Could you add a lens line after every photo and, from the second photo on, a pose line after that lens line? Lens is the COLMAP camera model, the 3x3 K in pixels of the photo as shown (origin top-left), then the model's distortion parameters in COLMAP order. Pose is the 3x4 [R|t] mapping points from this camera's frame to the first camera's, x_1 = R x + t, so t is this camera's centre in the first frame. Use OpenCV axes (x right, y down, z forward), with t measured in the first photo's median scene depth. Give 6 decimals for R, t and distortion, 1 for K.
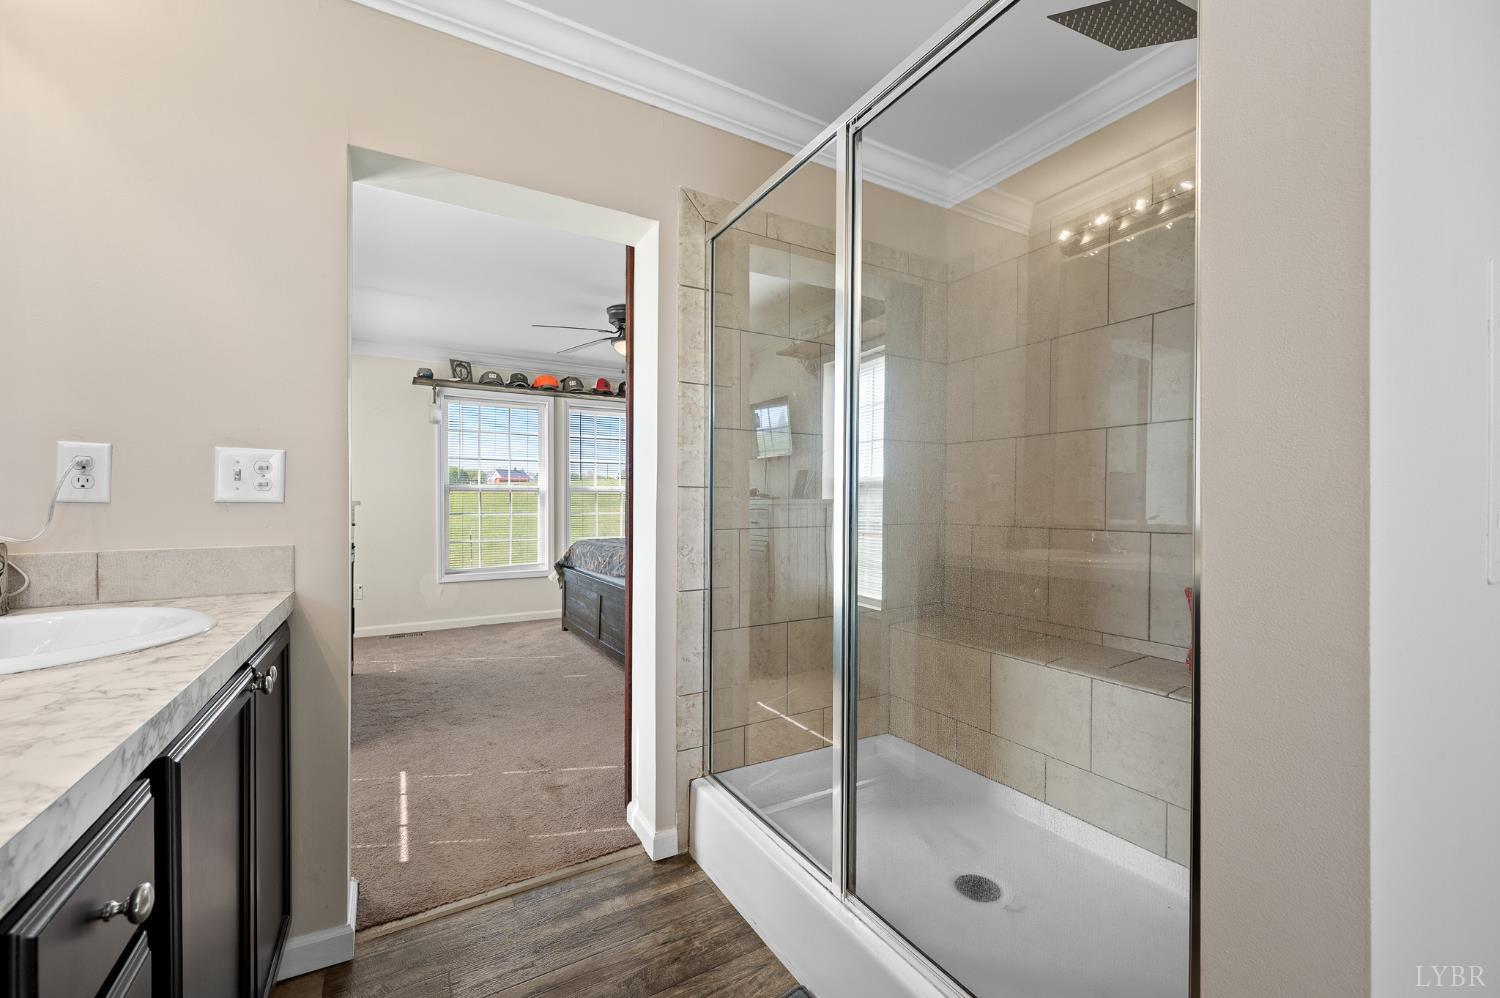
lens RADIAL K [[596.7, 0, 750.0], [0, 596.7, 499.0], [0, 0, 1]] dist [-0.001042, -0.000013]
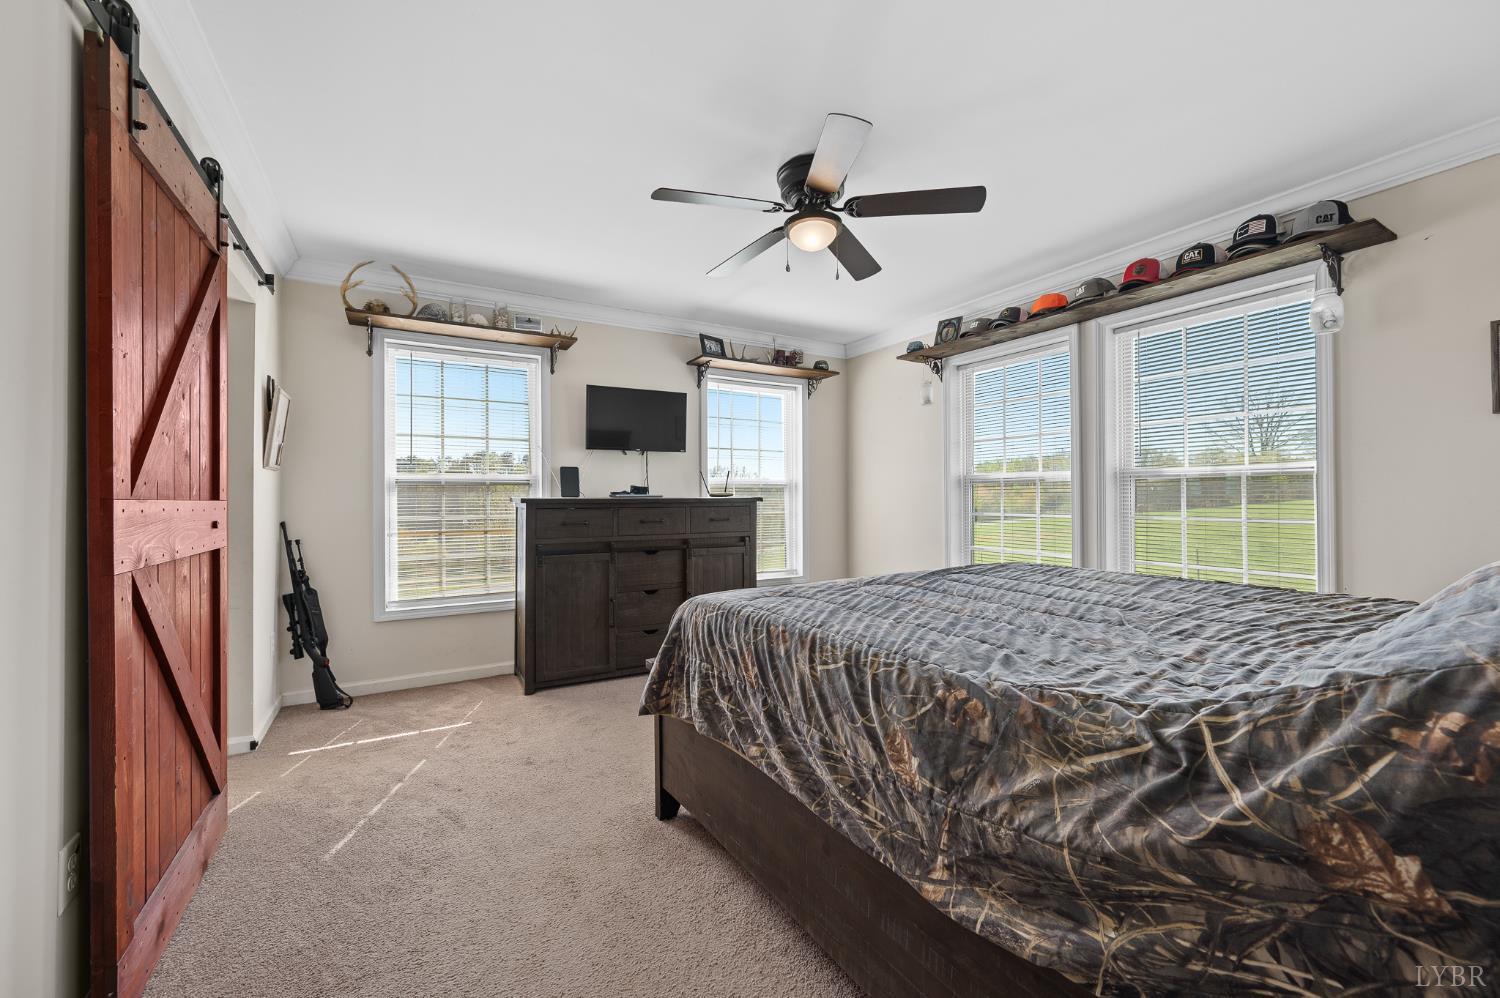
lens RADIAL K [[596.7, 0, 750.0], [0, 596.7, 499.0], [0, 0, 1]] dist [-0.001042, -0.000013]
pose [[0.006072, 0.001137, -0.999981, 0.291368], [-0.000339, 0.999999, 0.001135, 0.003038], [0.999982, 0.000332, 0.006073, 0.729688]]
